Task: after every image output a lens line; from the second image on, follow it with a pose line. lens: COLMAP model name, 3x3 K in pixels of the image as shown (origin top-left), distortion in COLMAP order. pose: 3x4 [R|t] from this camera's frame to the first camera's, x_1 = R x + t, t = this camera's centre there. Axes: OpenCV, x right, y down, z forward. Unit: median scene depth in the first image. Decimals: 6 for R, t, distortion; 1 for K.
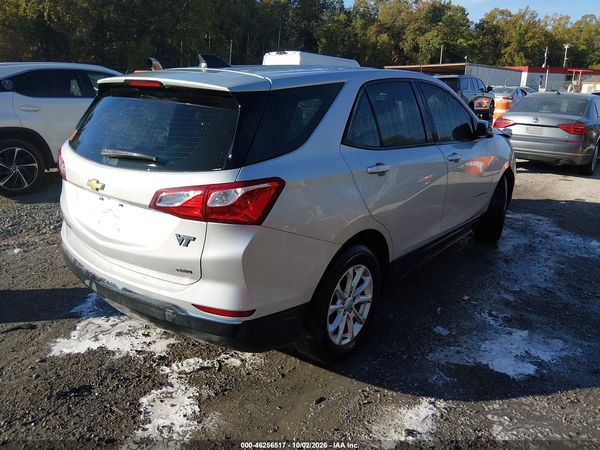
lens RADIAL K [[452.5, 0, 303.7], [0, 452.5, 223.6], [0, 0, 1]] dist [0.037274, -0.067214]
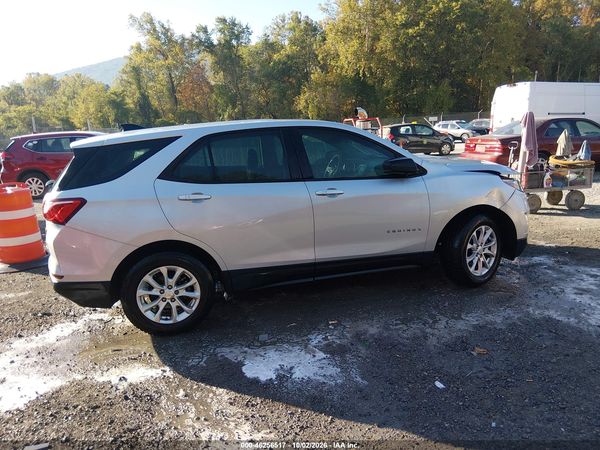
lens RADIAL K [[452.5, 0, 302.1], [0, 452.5, 225.8], [0, 0, 1]] dist [0.037274, -0.067214]
pose [[0.801286, 0.061098, -0.595153, 0.184920], [-0.106390, 0.993468, -0.041249, -0.002122], [0.588746, 0.096371, 0.802553, 0.017511]]
